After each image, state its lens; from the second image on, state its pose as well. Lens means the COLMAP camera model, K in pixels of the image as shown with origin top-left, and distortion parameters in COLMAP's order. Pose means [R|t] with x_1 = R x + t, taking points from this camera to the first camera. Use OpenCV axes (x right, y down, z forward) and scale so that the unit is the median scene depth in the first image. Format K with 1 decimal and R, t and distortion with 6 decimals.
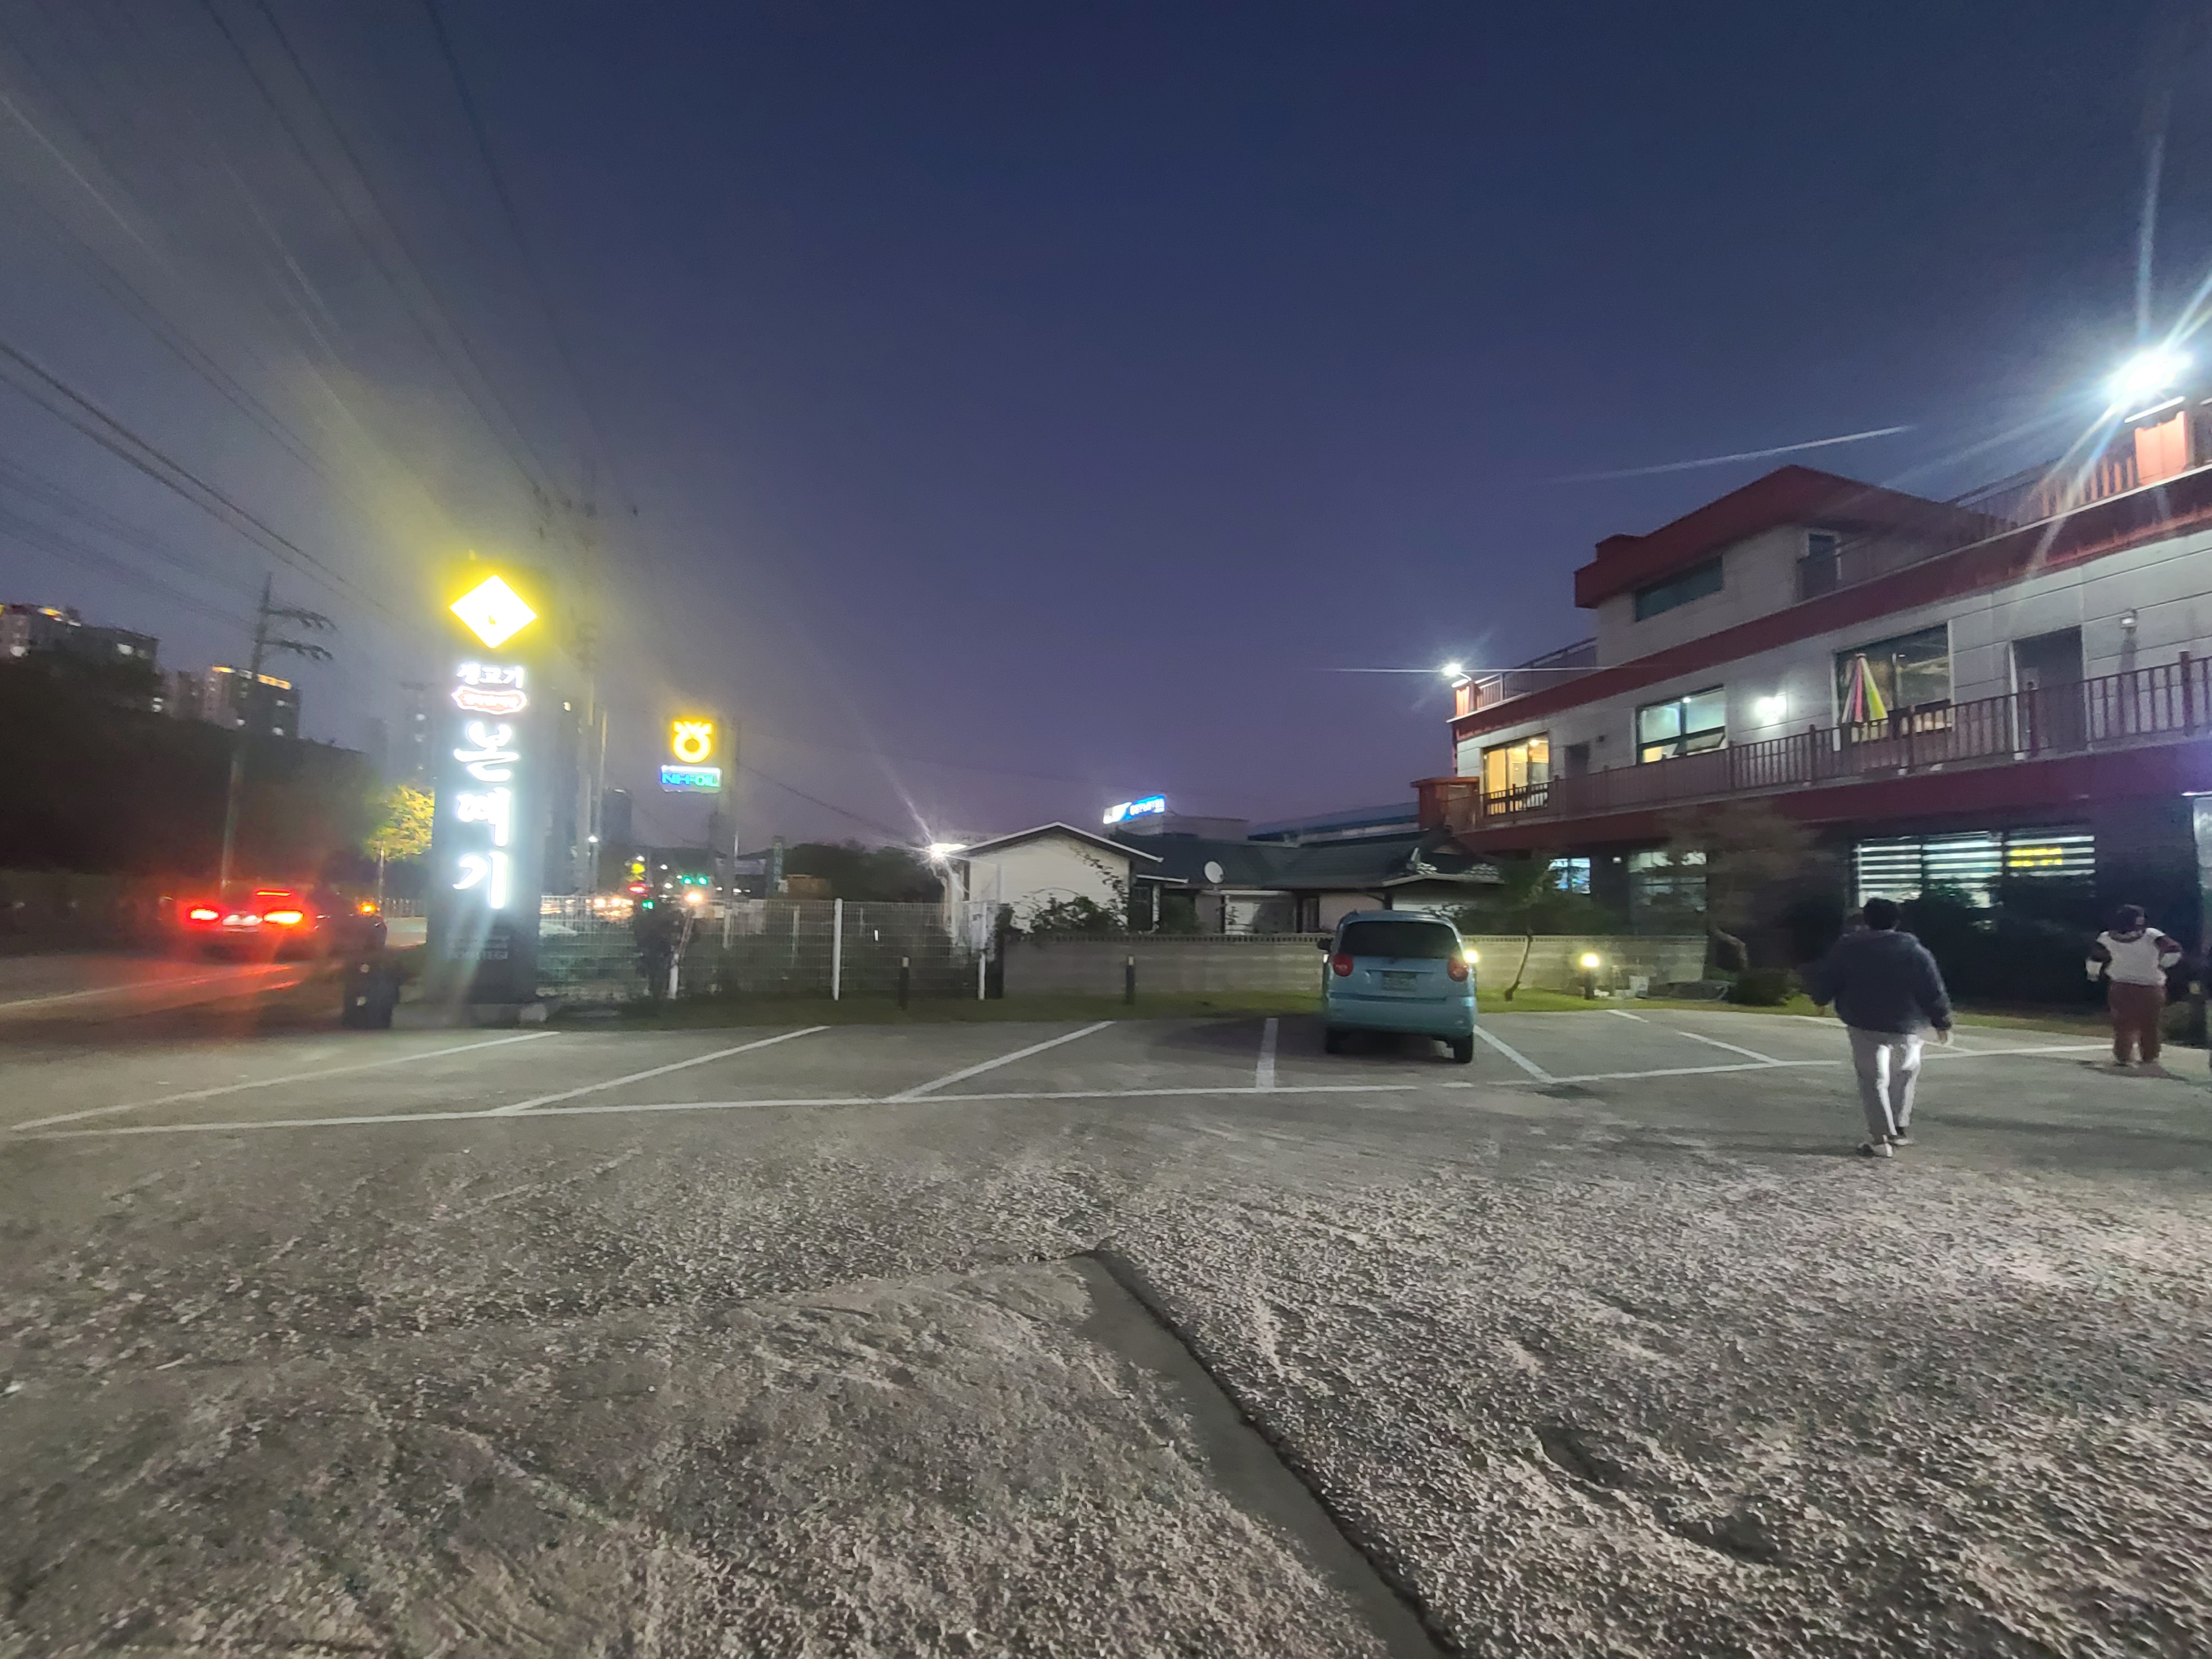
lens RADIAL K [[892.0, 0, 1109.1], [0, 892.0, 863.4], [0, 0, 1]] dist [-0.001511, 0.000035]
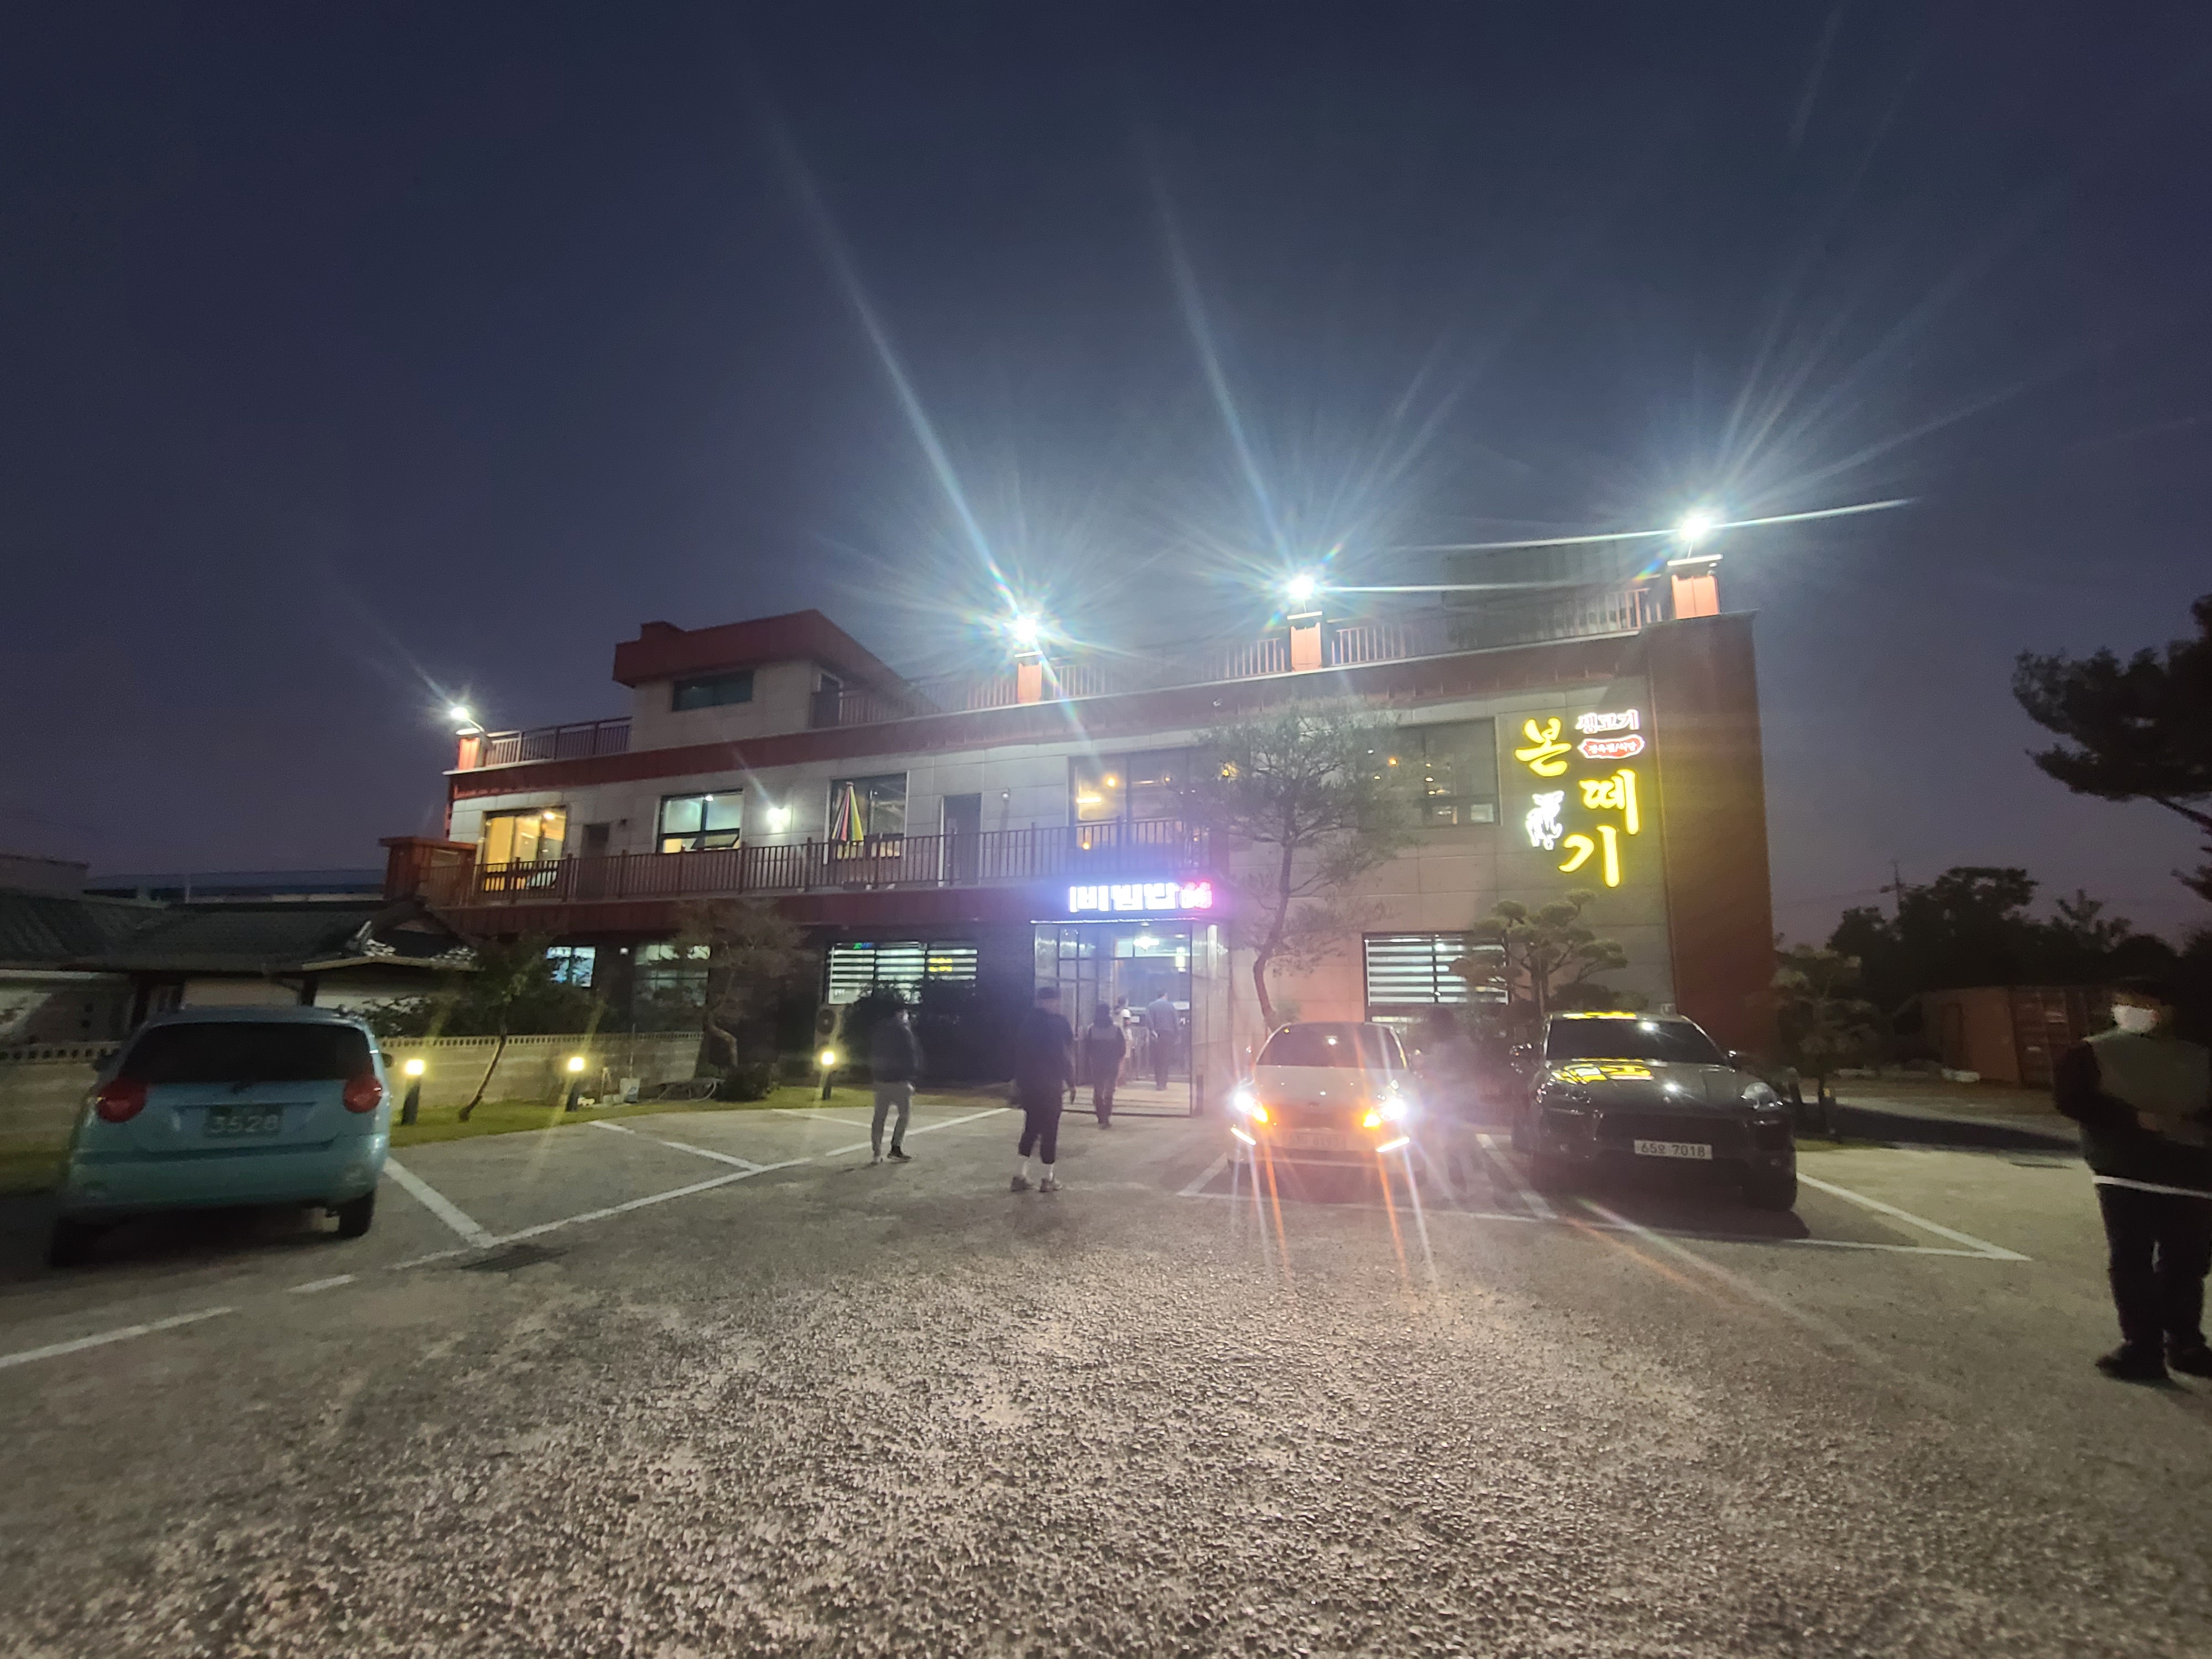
lens RADIAL K [[892.0, 0, 1109.1], [0, 892.0, 863.4], [0, 0, 1]] dist [-0.001511, 0.000035]
pose [[0.530458, 0.135640, 0.836789, 0.064450], [-0.047589, 0.990324, -0.130359, 0.004408], [-0.846374, 0.029328, 0.531780, 0.099817]]
